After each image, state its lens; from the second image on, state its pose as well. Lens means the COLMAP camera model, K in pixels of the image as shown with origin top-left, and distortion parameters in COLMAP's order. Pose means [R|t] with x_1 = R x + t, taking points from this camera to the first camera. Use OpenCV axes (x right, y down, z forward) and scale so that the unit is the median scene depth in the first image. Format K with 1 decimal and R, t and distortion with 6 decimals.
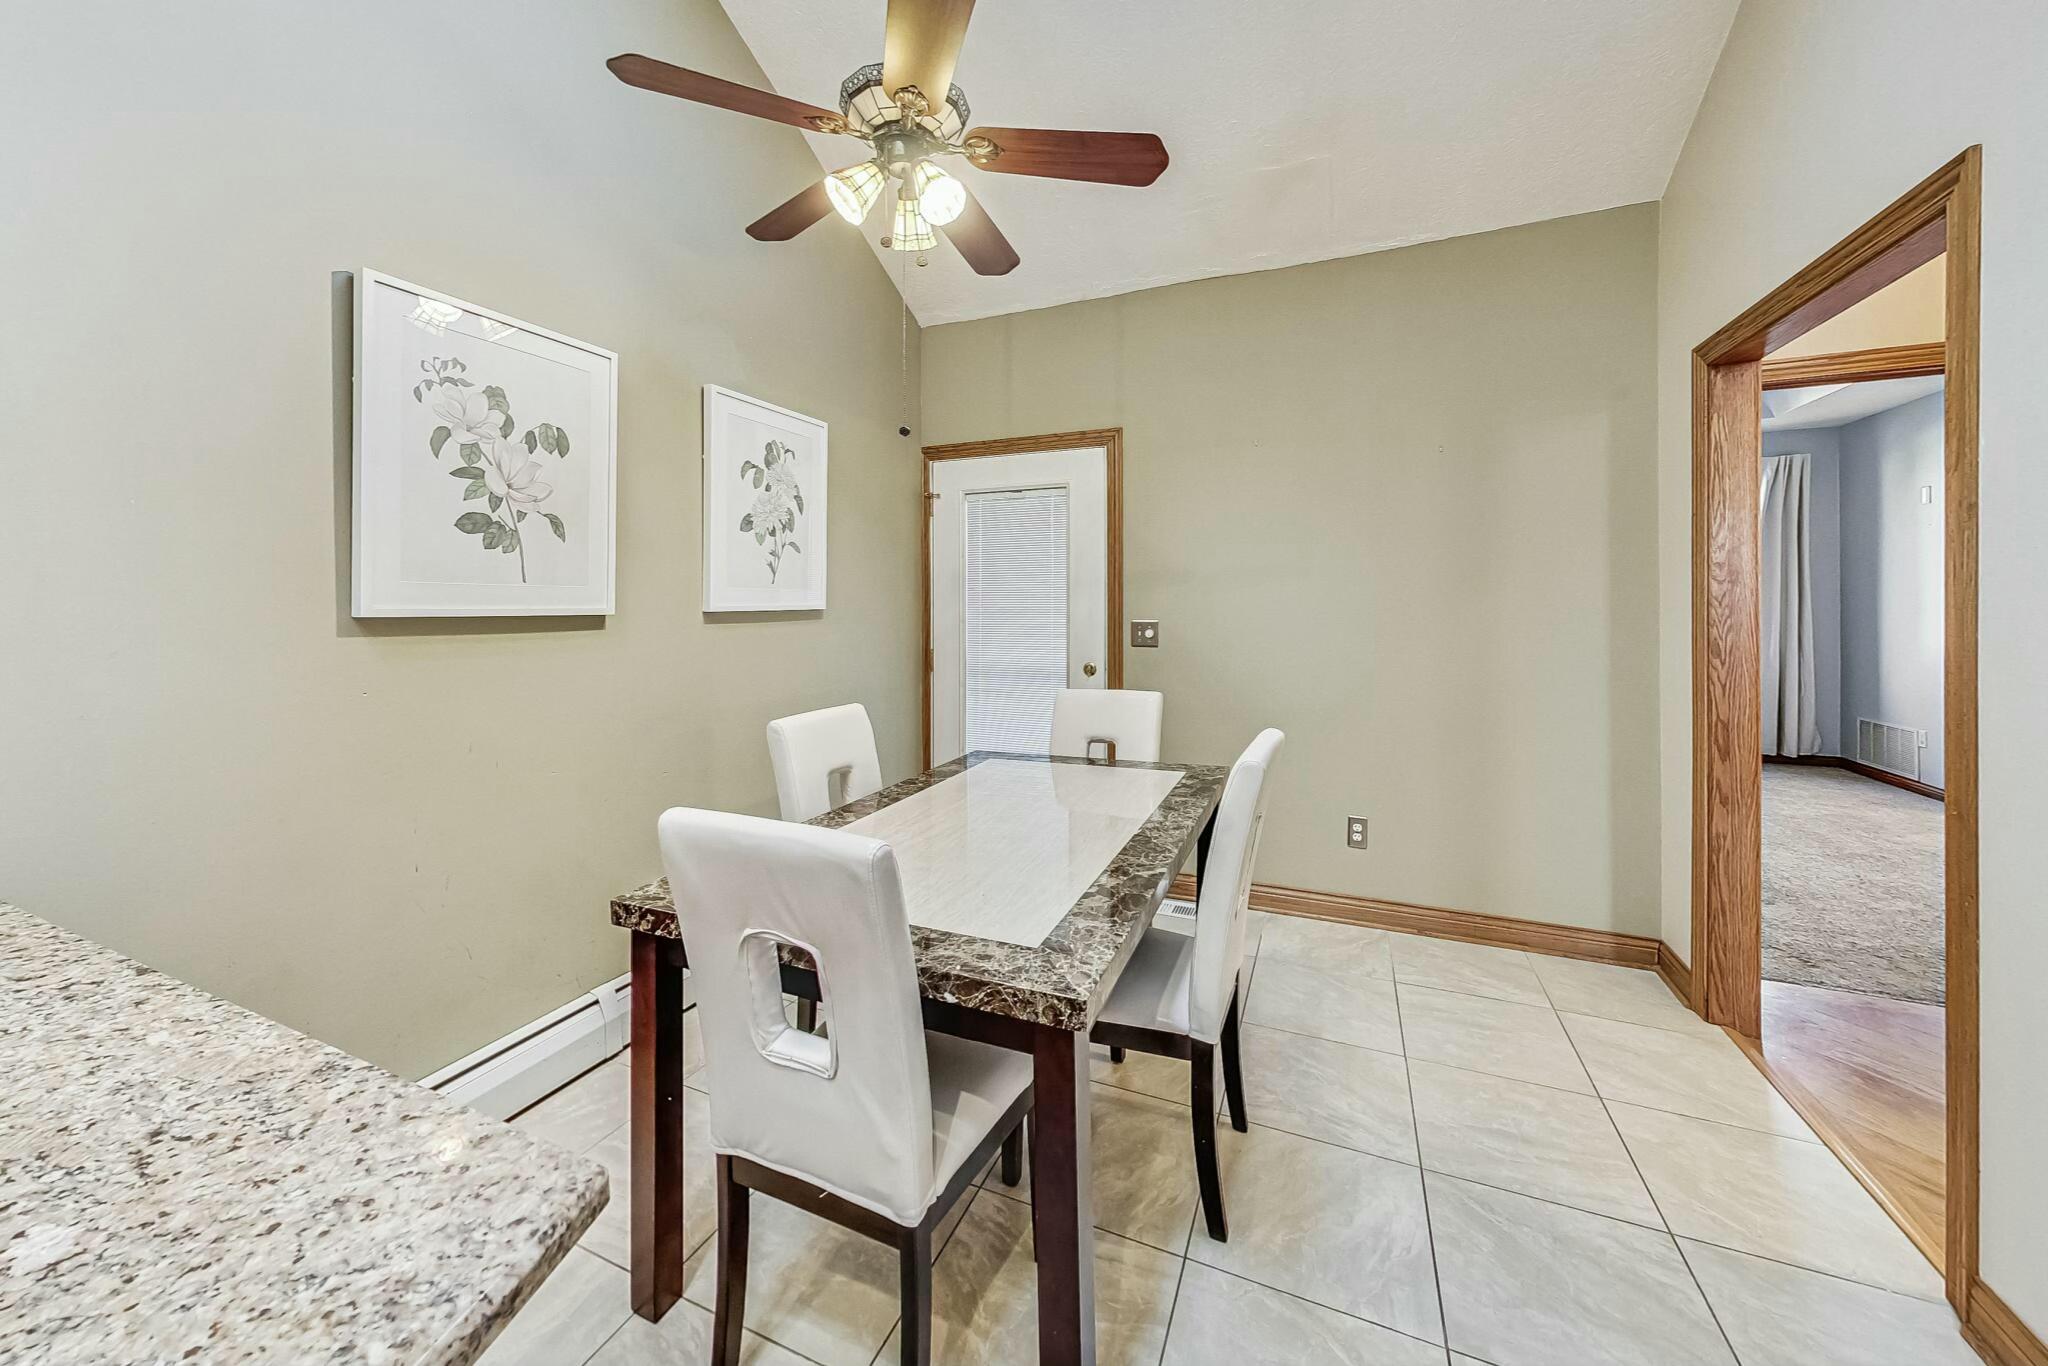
lens RADIAL K [[741.6, 0, 1023.5], [0, 741.6, 603.4], [0, 0, 1]] dist [-0.000085, -0.000085]
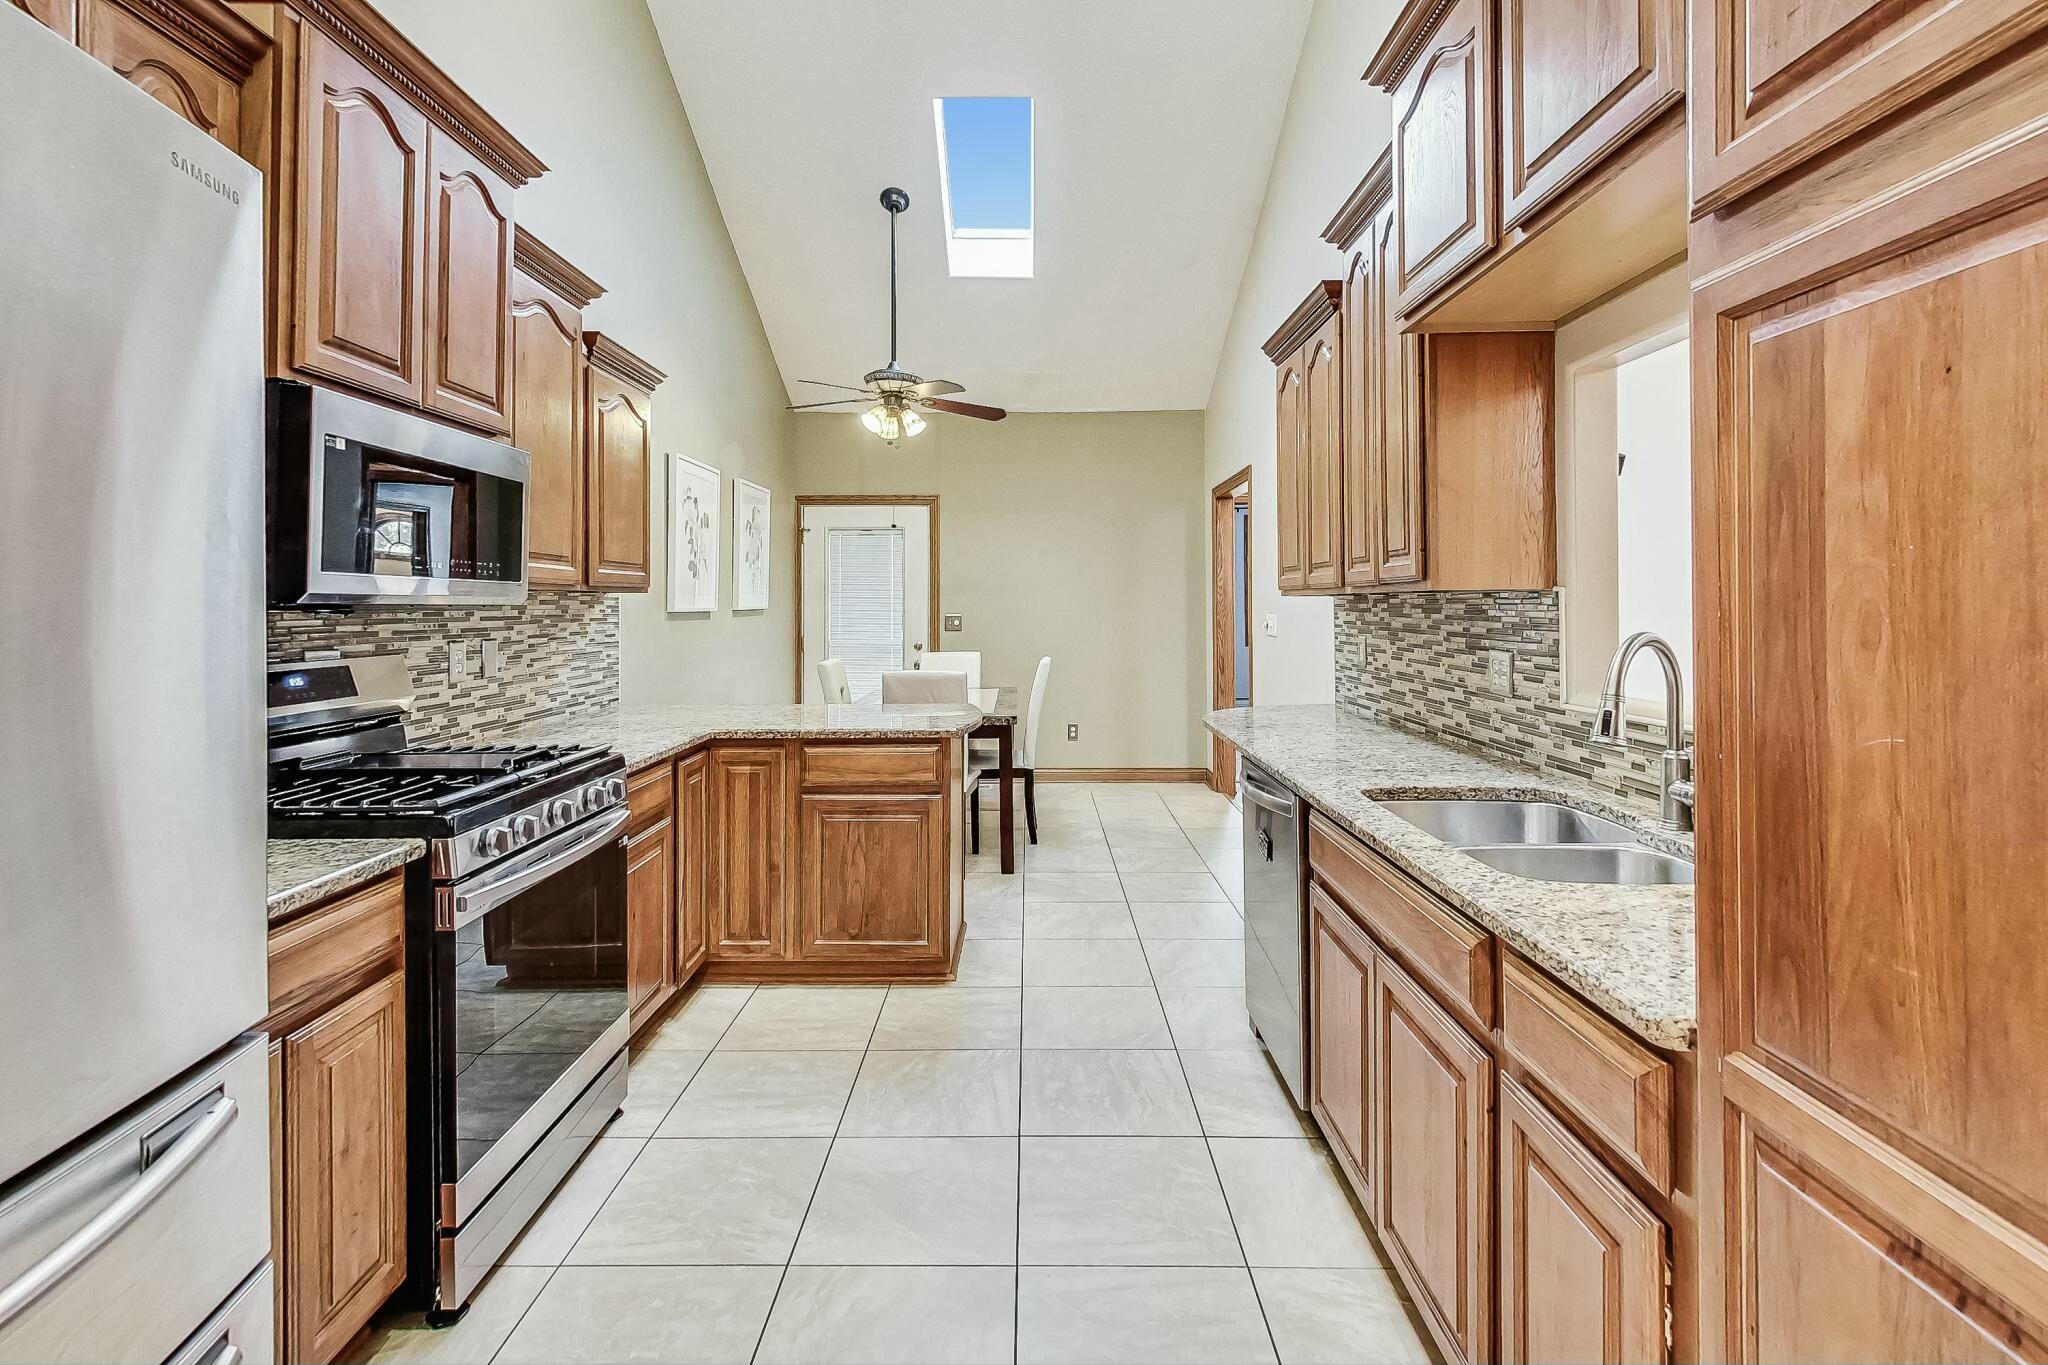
lens RADIAL K [[948.0, 0, 1029.6], [0, 948.0, 590.0], [0, 0, 1]] dist [-0.001408, -0.000542]
pose [[0.918166, 0.003560, 0.396181, -0.499679], [0.002787, 0.999877, -0.015443, 0.001257], [-0.396187, 0.015283, 0.918043, -0.960250]]
